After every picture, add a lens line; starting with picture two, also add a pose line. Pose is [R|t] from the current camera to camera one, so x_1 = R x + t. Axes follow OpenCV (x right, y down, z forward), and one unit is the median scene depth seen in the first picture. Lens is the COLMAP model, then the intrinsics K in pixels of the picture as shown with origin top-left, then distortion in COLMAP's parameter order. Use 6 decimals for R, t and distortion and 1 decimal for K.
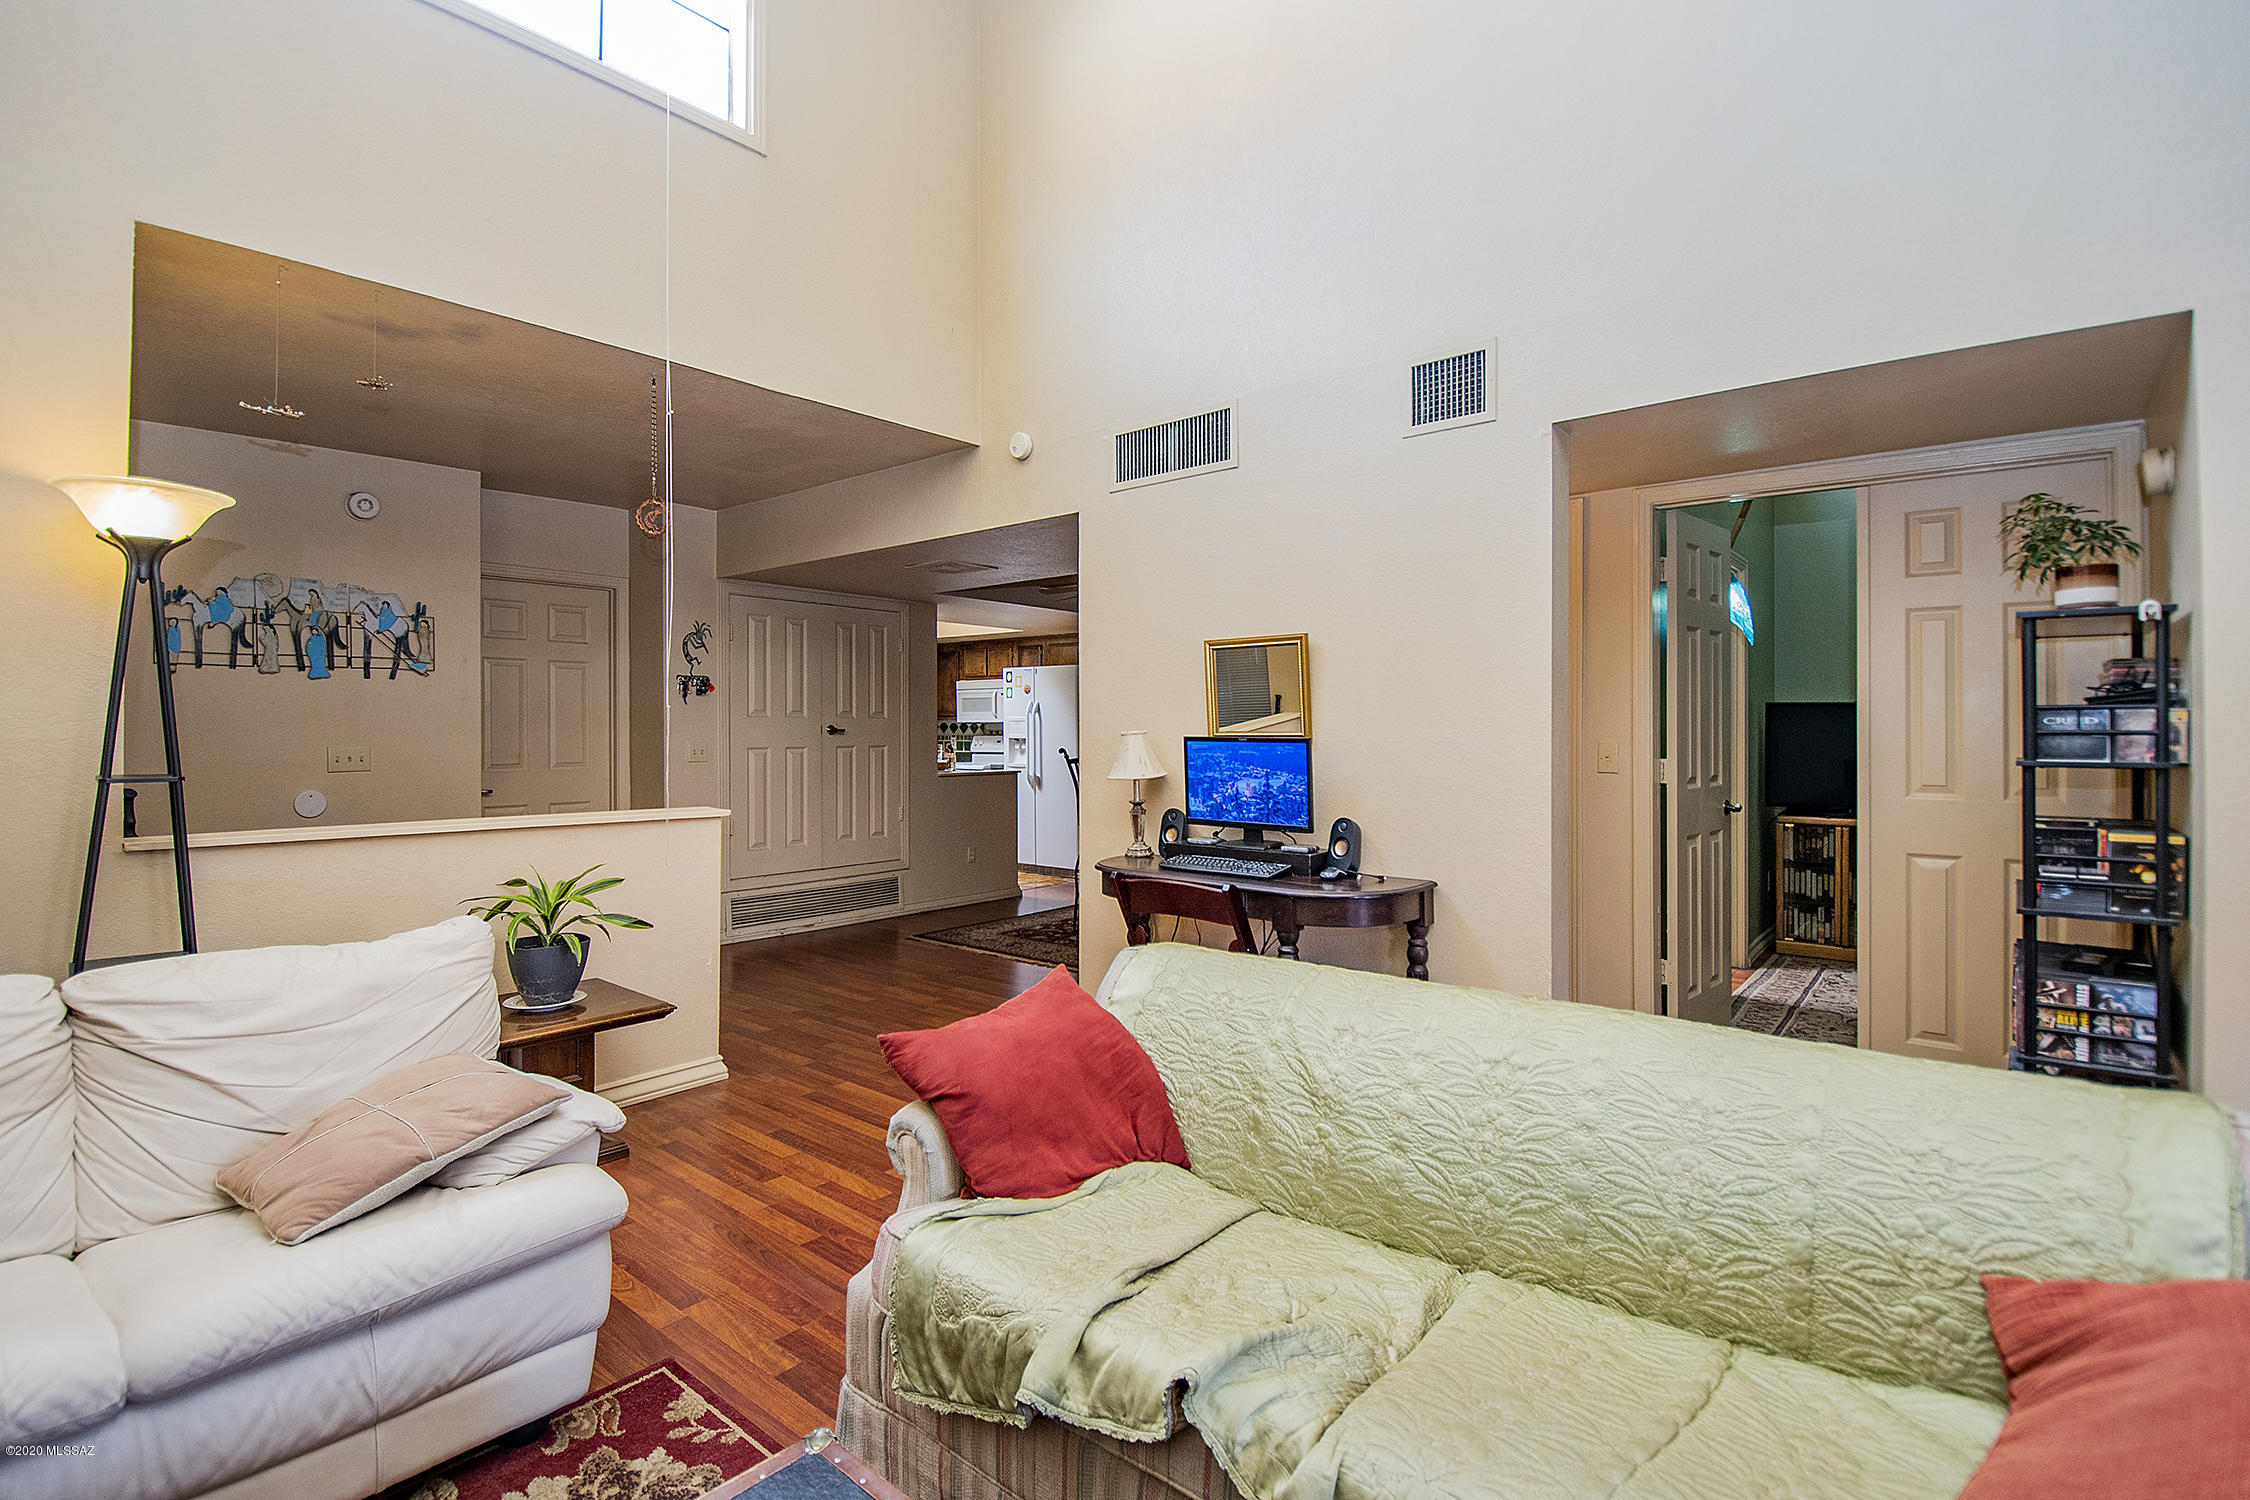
lens RADIAL K [[1014.2, 0, 1140.0], [0, 1014.2, 737.7], [0, 0, 1]] dist [0.005672, -0.012778]
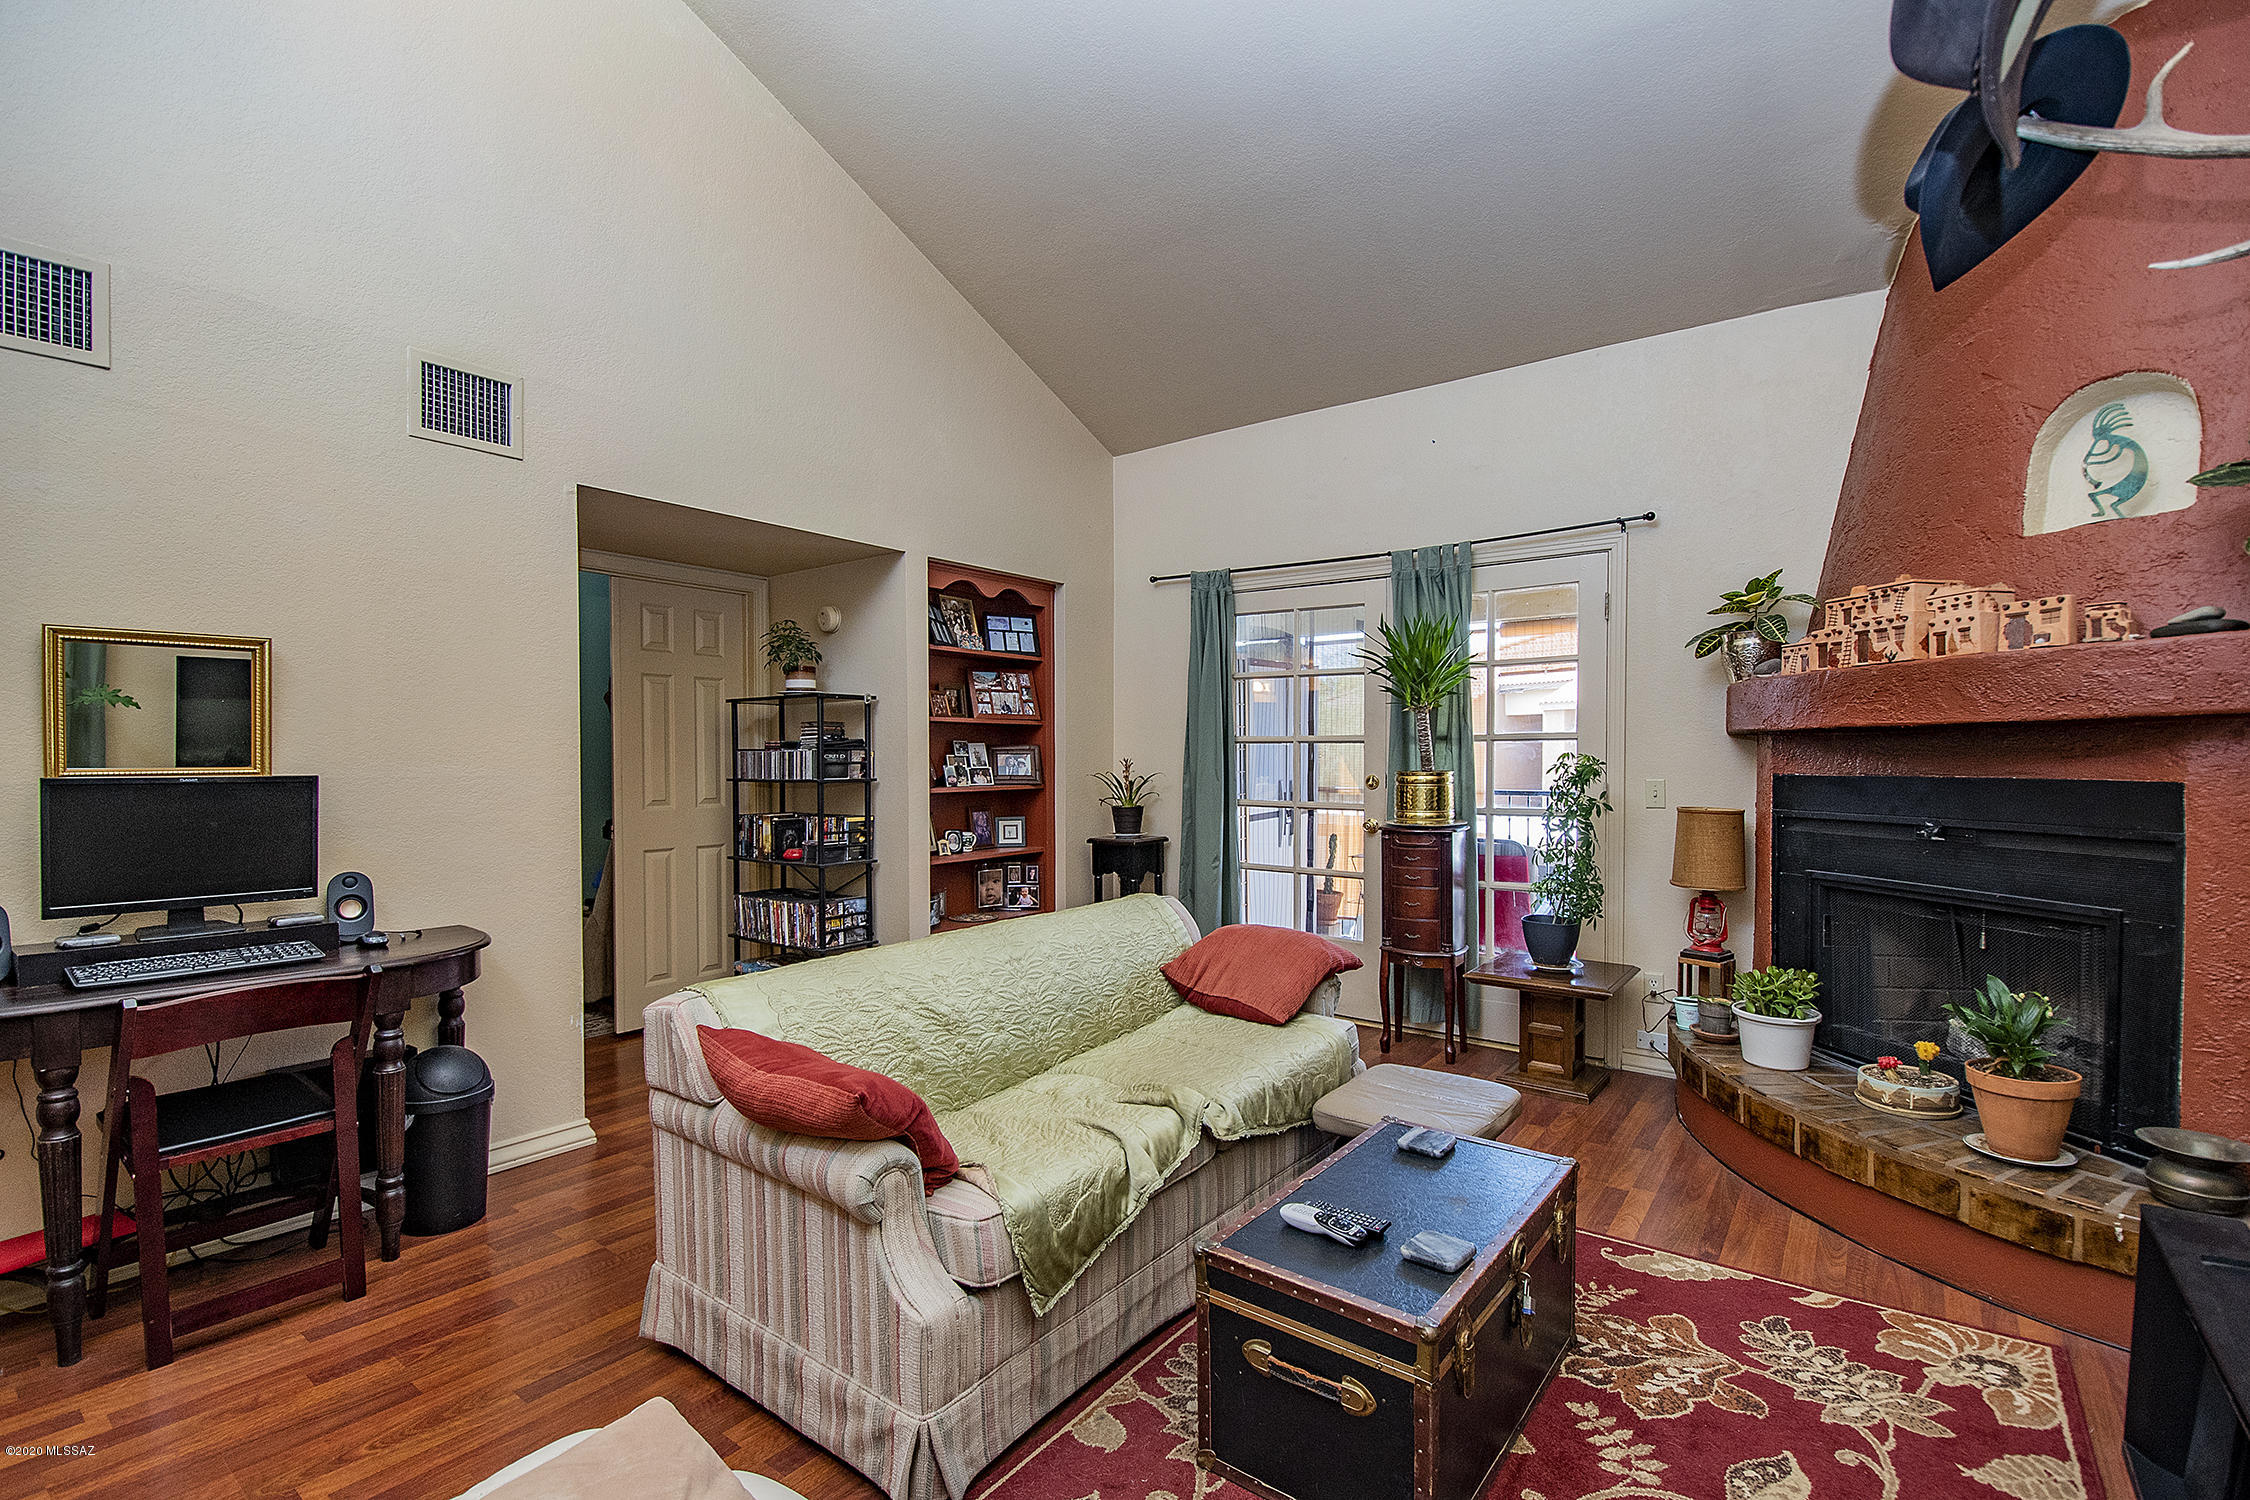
lens RADIAL K [[1014.2, 0, 1110.5], [0, 1014.2, 767.9], [0, 0, 1]] dist [0.005672, -0.012778]
pose [[-0.020243, -0.015902, 0.999669, -0.547480], [0.005944, 0.999854, 0.016025, -0.012690], [-0.999777, 0.006266, -0.020146, 0.345246]]
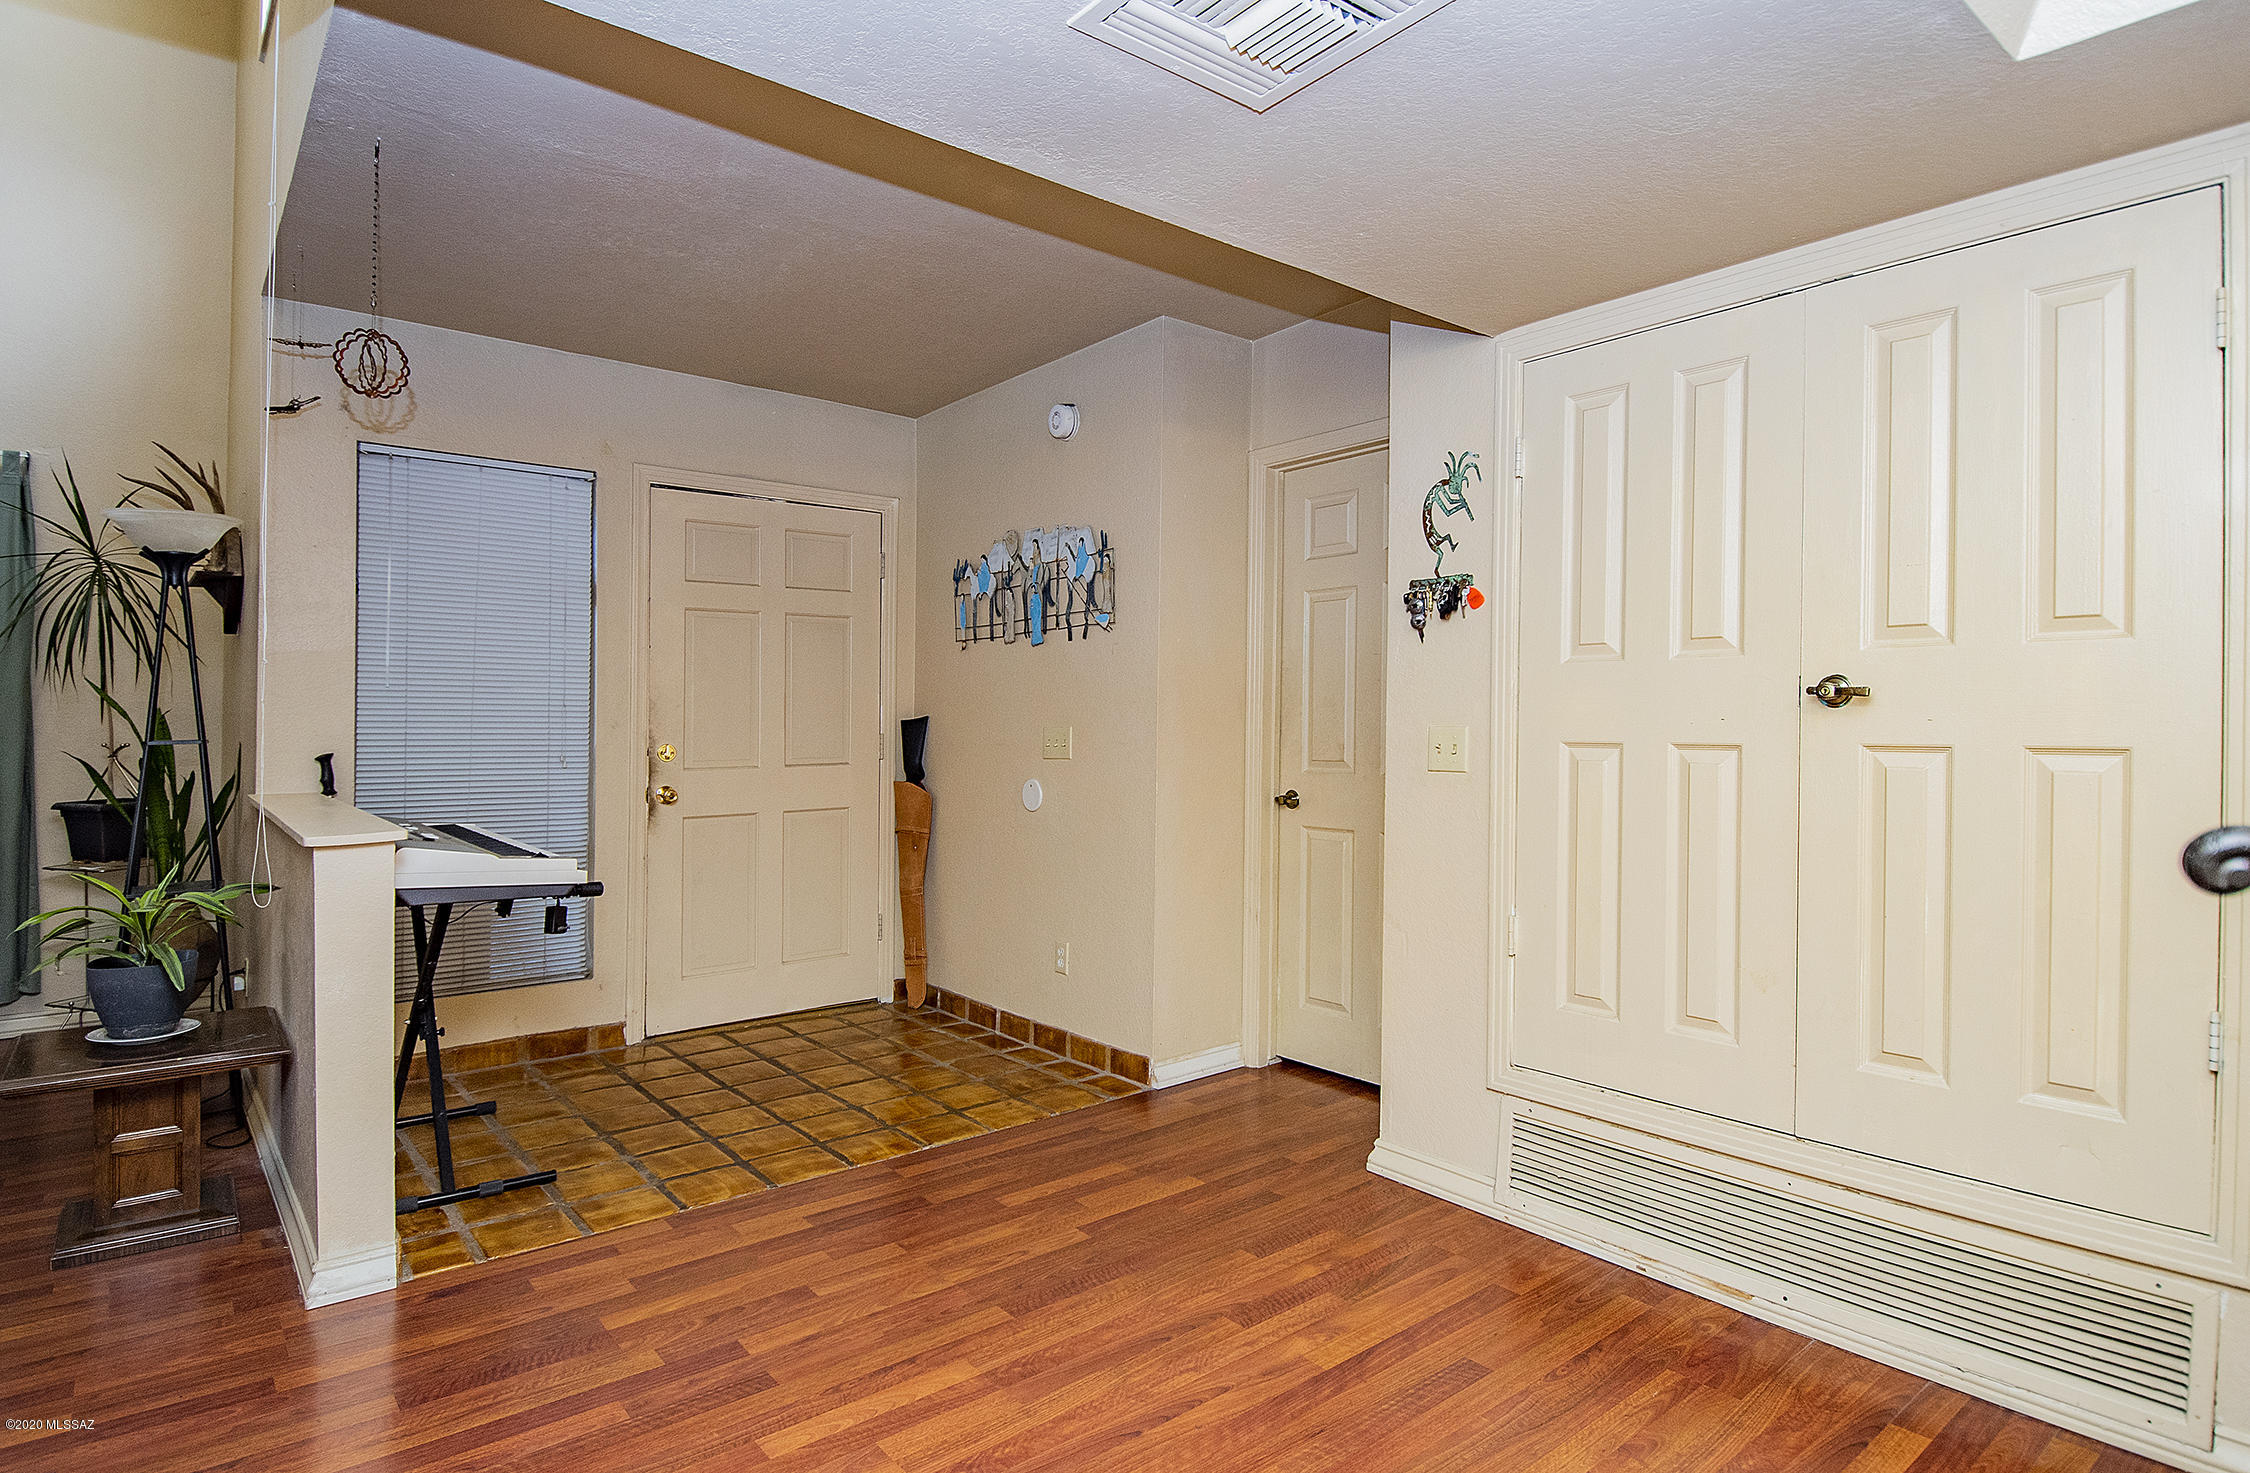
lens RADIAL K [[1184.9, 0, 1145.3], [0, 1184.9, 723.4], [0, 0, 1]] dist [-0.002200, -0.004722]
pose [[-0.188702, -0.001149, -0.982034, 0.144454], [-0.005976, 0.999982, -0.000022, 0.005440], [0.982016, 0.005865, -0.188705, 1.491746]]
